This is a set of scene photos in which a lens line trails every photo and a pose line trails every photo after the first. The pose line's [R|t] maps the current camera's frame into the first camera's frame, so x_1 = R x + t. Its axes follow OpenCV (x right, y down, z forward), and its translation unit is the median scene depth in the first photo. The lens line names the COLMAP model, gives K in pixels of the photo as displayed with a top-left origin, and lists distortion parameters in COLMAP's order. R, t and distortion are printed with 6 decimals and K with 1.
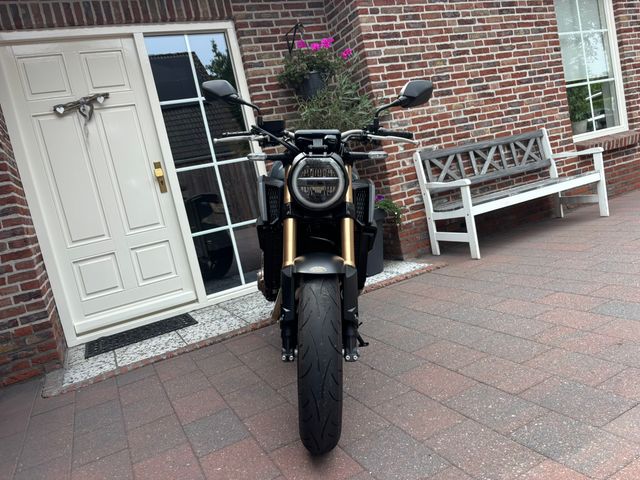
lens RADIAL K [[494.9, 0, 321.0], [0, 494.9, 237.8], [0, 0, 1]] dist [0.017565, -0.037946]
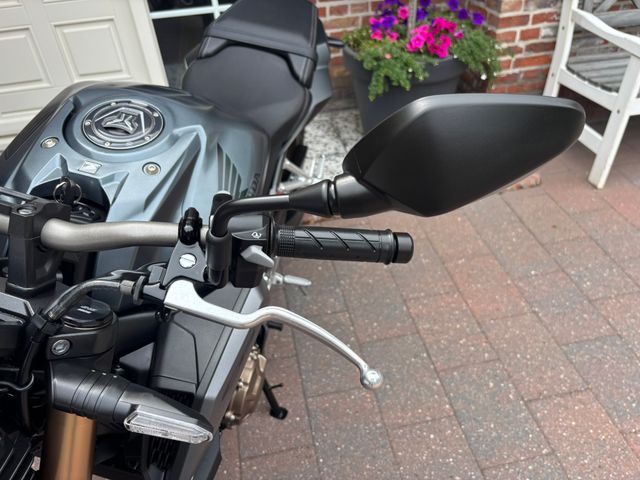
lens RADIAL K [[494.9, 0, 320.4], [0, 494.9, 245.1], [0, 0, 1]] dist [0.017565, -0.037946]
pose [[0.956408, 0.276344, -0.094437, 0.075178], [-0.170822, 0.791663, 0.586592, -0.172564], [0.236863, -0.544889, 0.804358, 0.389355]]
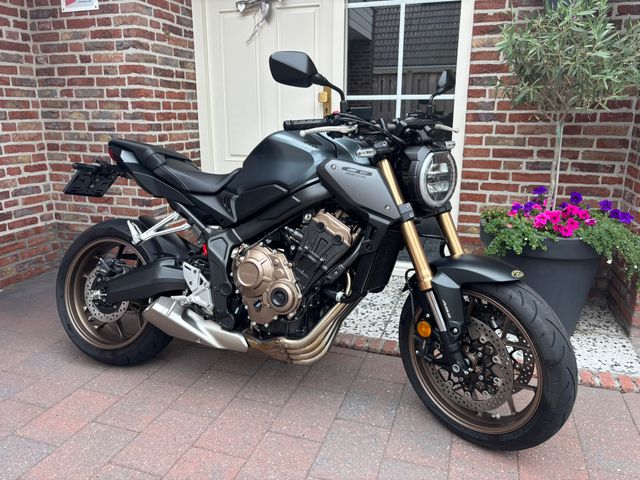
lens RADIAL K [[494.9, 0, 320.4], [0, 494.9, 239.3], [0, 0, 1]] dist [0.017565, -0.037946]
pose [[0.687166, 0.367951, -0.626431, 0.247150], [-0.219963, 0.927159, 0.303302, -0.151175], [0.692401, -0.070627, 0.718047, 0.375534]]
